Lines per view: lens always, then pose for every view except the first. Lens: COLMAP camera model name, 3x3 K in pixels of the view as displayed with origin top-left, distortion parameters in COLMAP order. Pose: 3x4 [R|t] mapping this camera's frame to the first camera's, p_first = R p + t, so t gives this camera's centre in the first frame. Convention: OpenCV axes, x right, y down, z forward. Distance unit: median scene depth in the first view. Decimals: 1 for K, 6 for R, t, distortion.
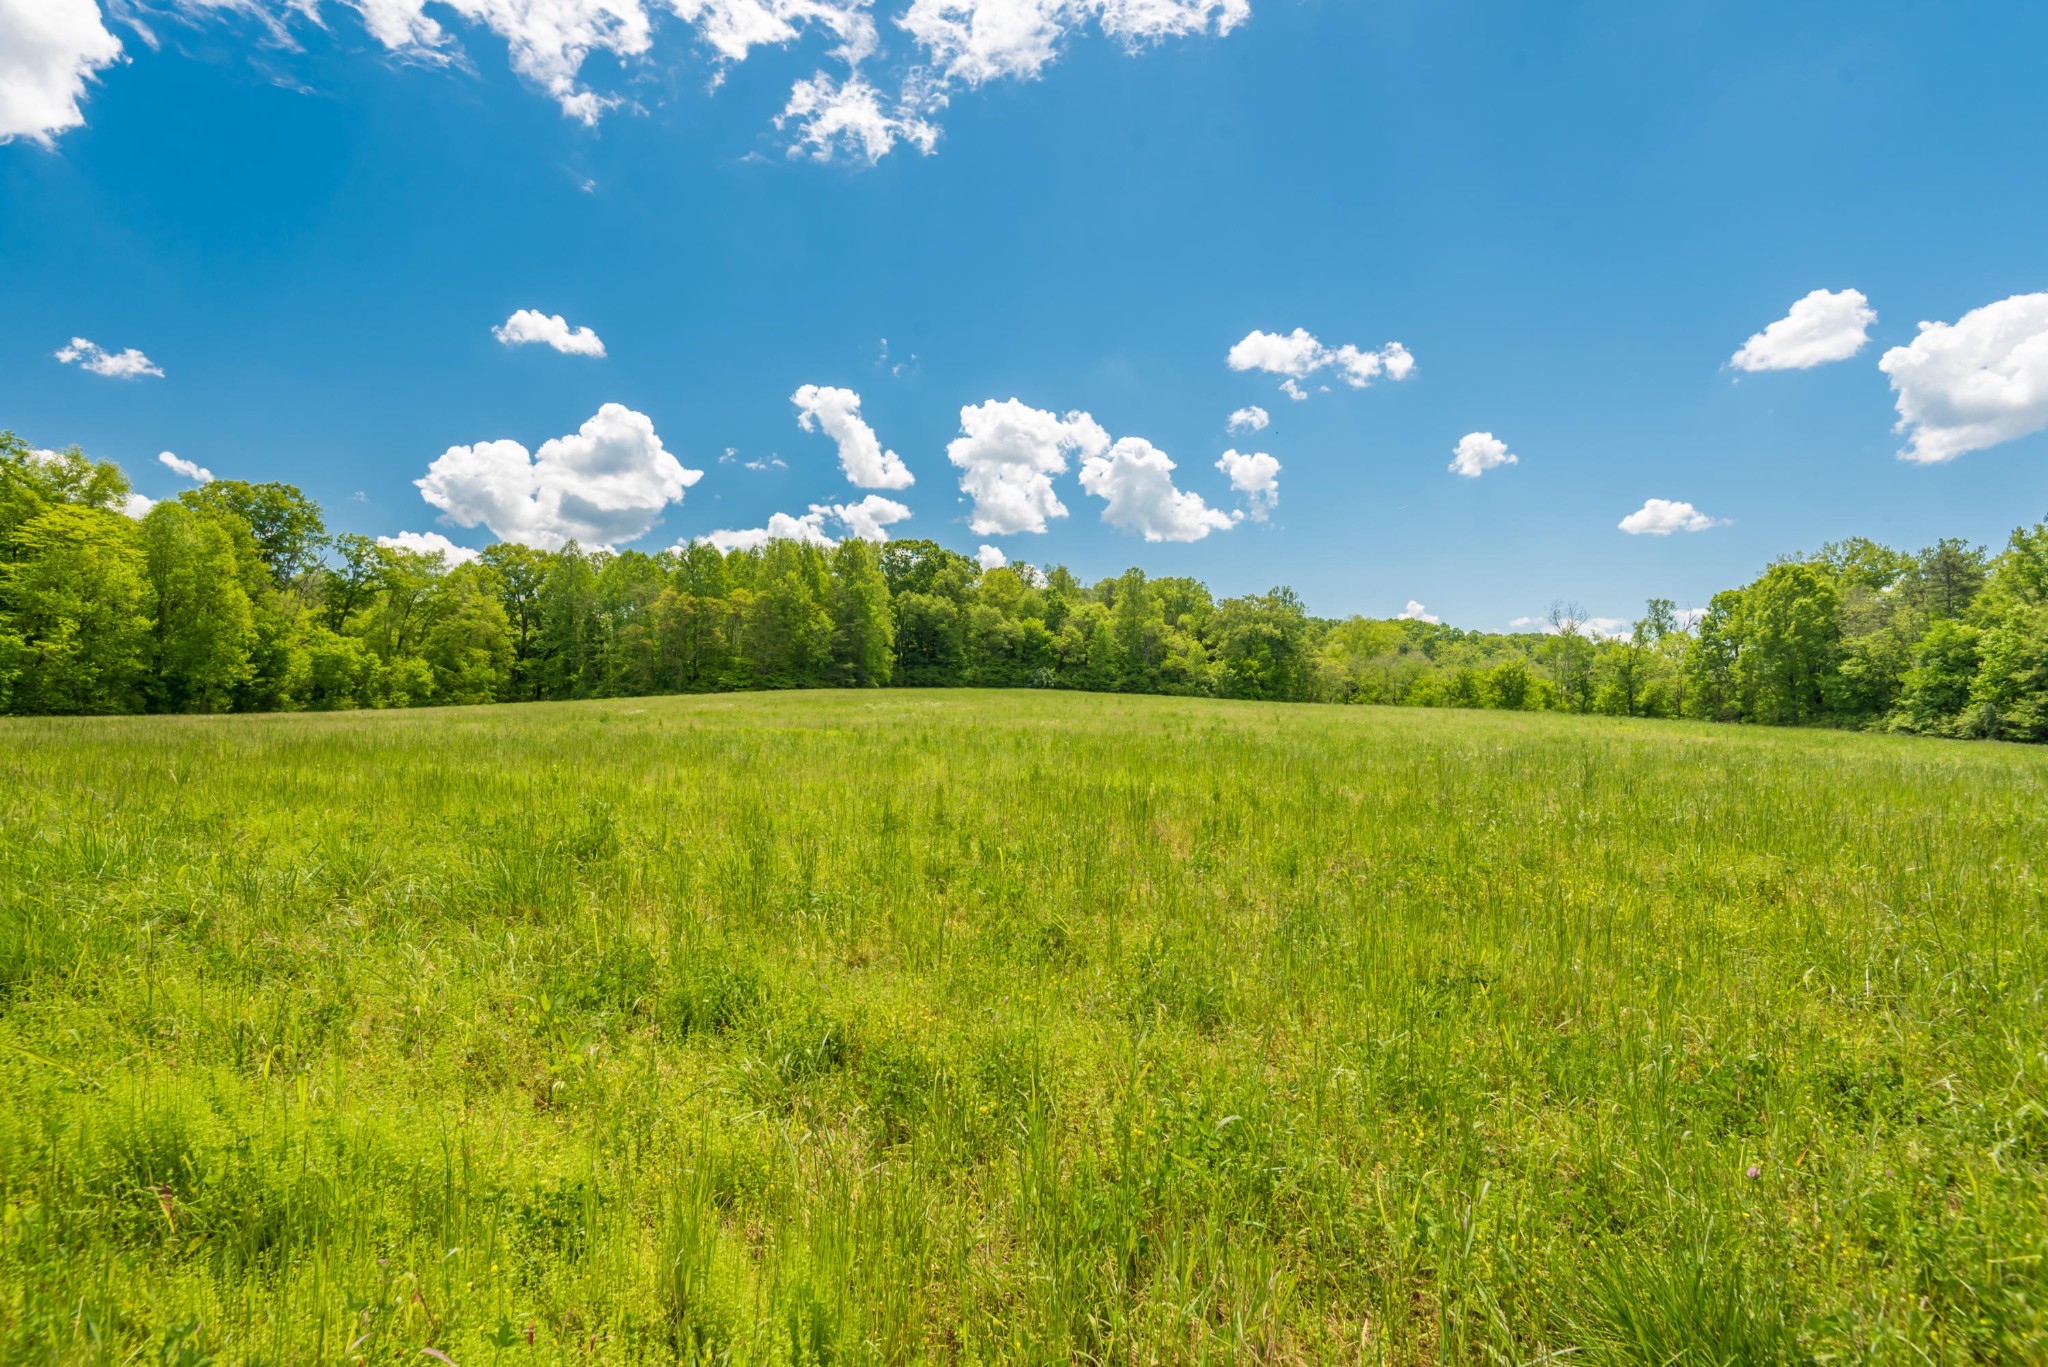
lens RADIAL K [[907.6, 0, 1028.2], [0, 907.6, 675.1], [0, 0, 1]] dist [-0.002715, -0.004578]
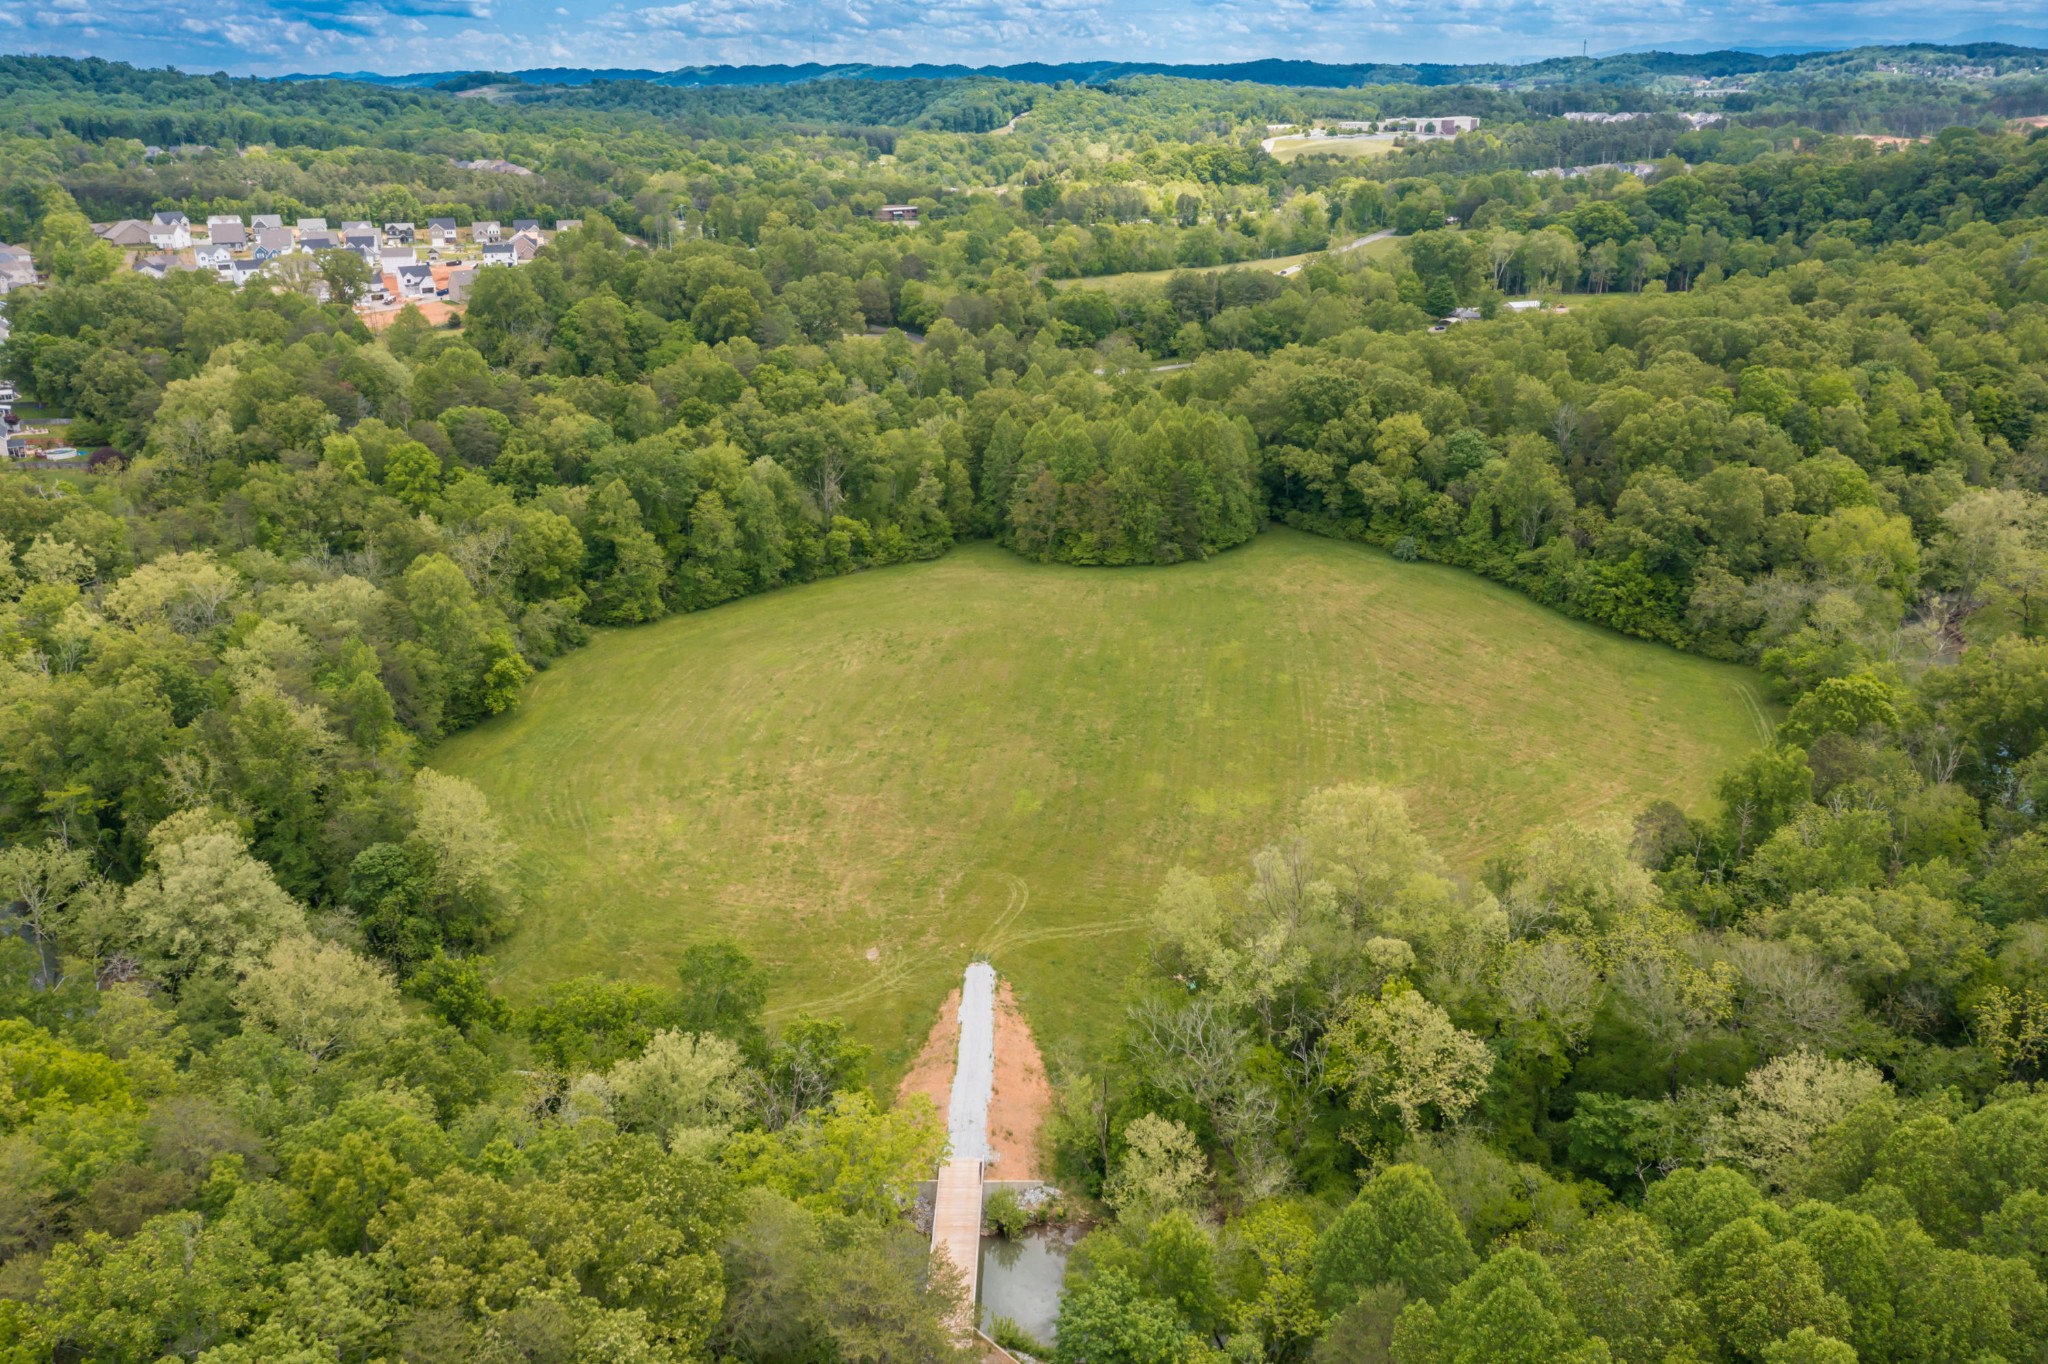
lens RADIAL K [[1606.3, 0, 1026.1], [0, 1606.3, 689.7], [0, 0, 1]] dist [-0.003552, 0.011170]
pose [[0.685183, 0.241769, -0.687075, 1.138744], [0.049676, 0.925596, 0.375240, -0.622491], [0.726675, -0.291239, 0.622192, -0.484043]]
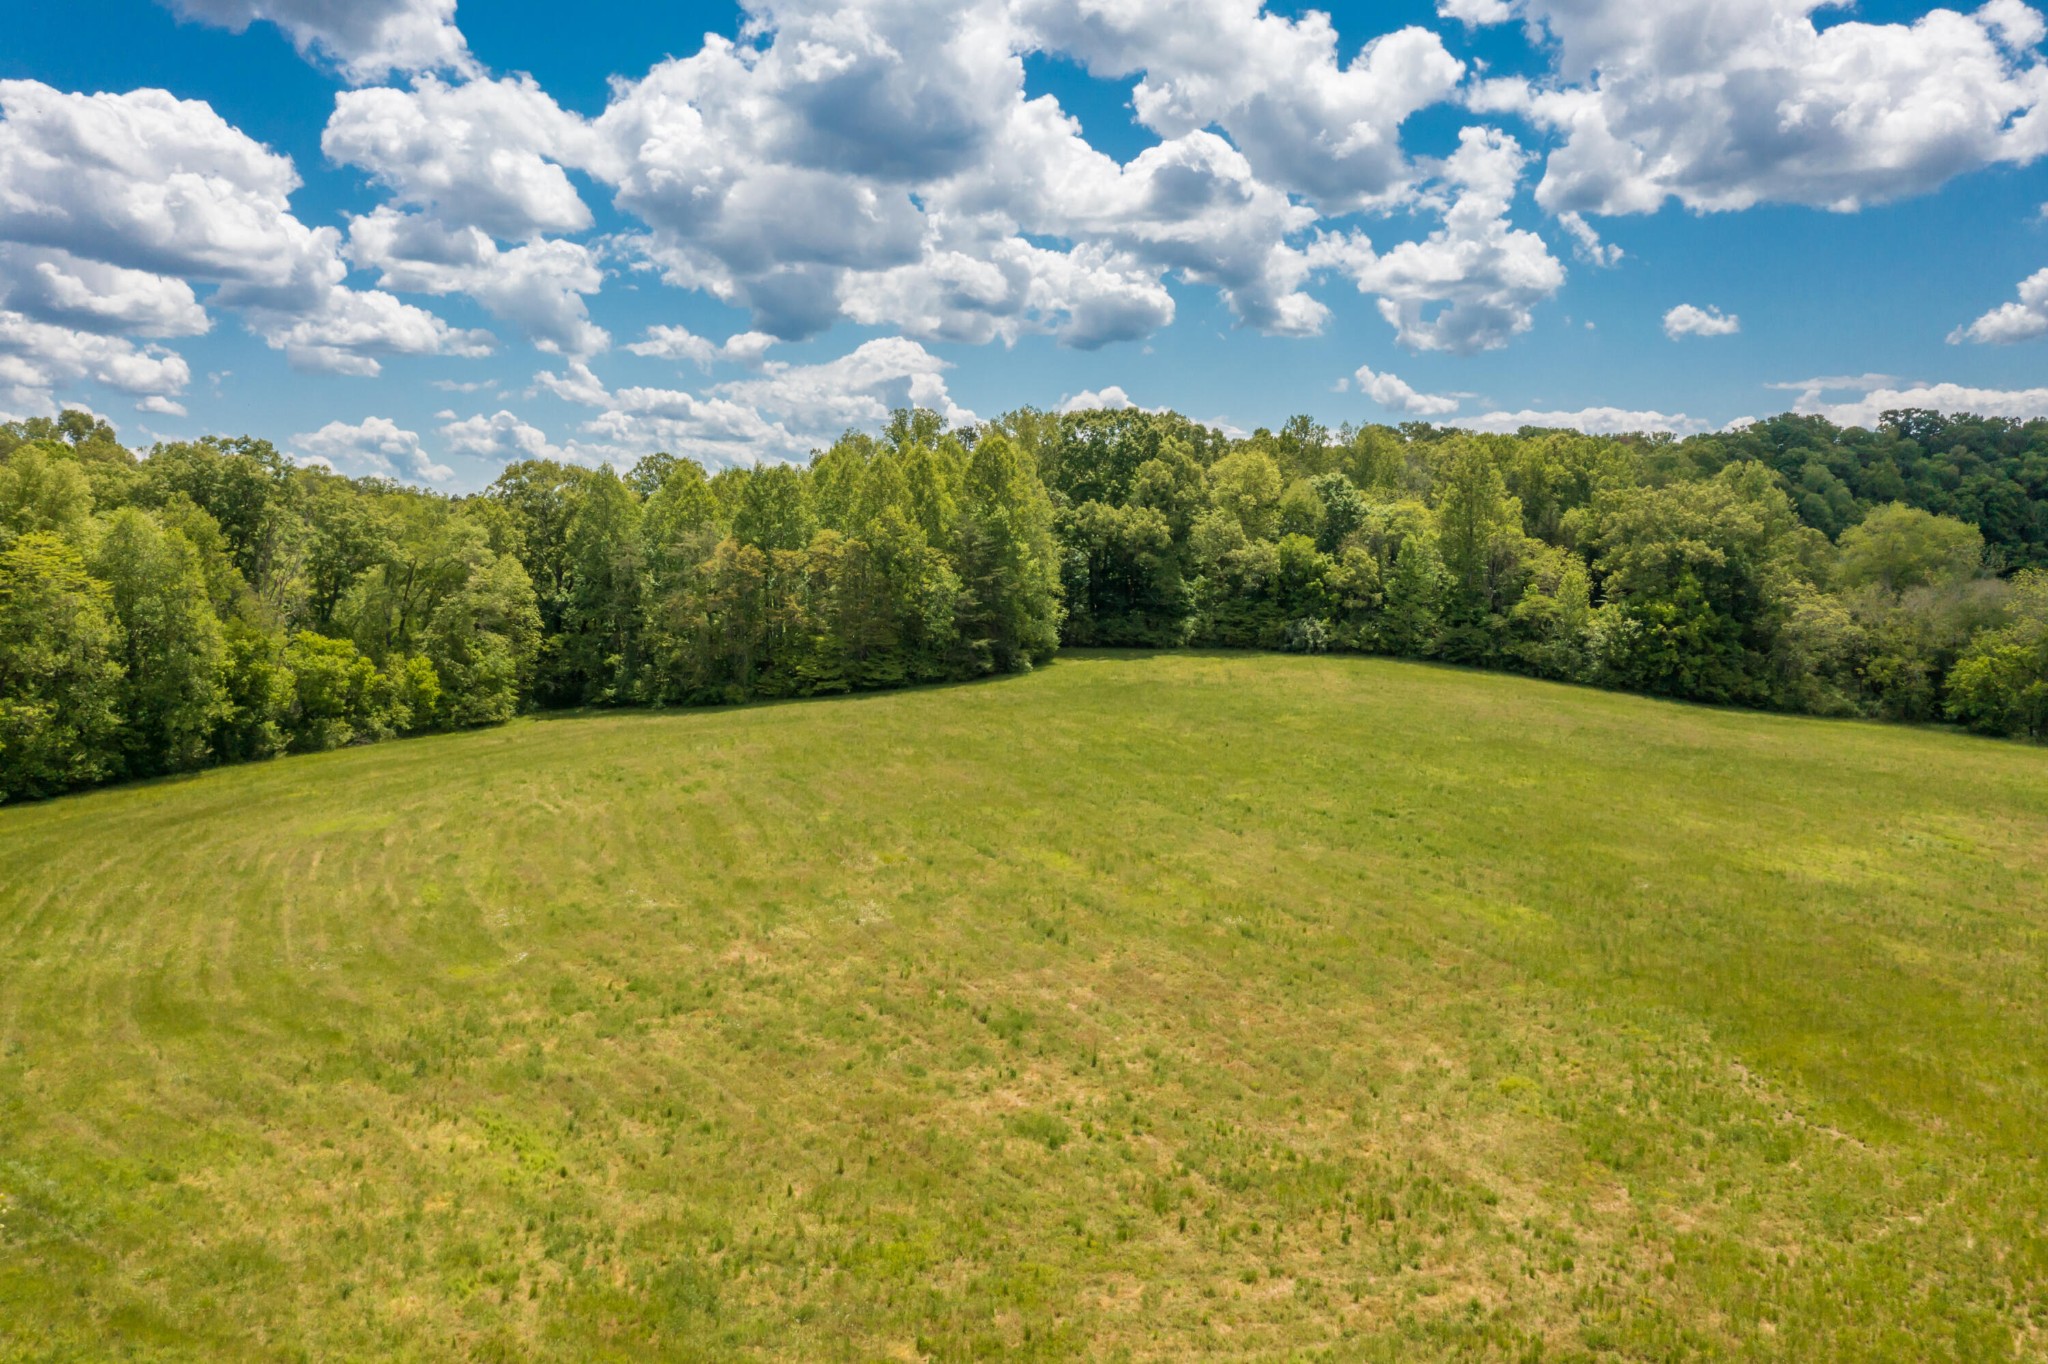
lens RADIAL K [[1606.3, 0, 1016.0], [0, 1606.3, 677.5], [0, 0, 1]] dist [-0.003552, 0.011170]
pose [[0.961182, 0.007015, -0.275827, 0.152352], [0.025024, 0.993340, 0.112466, -0.115550], [0.274779, -0.115002, 0.954605, -0.129623]]
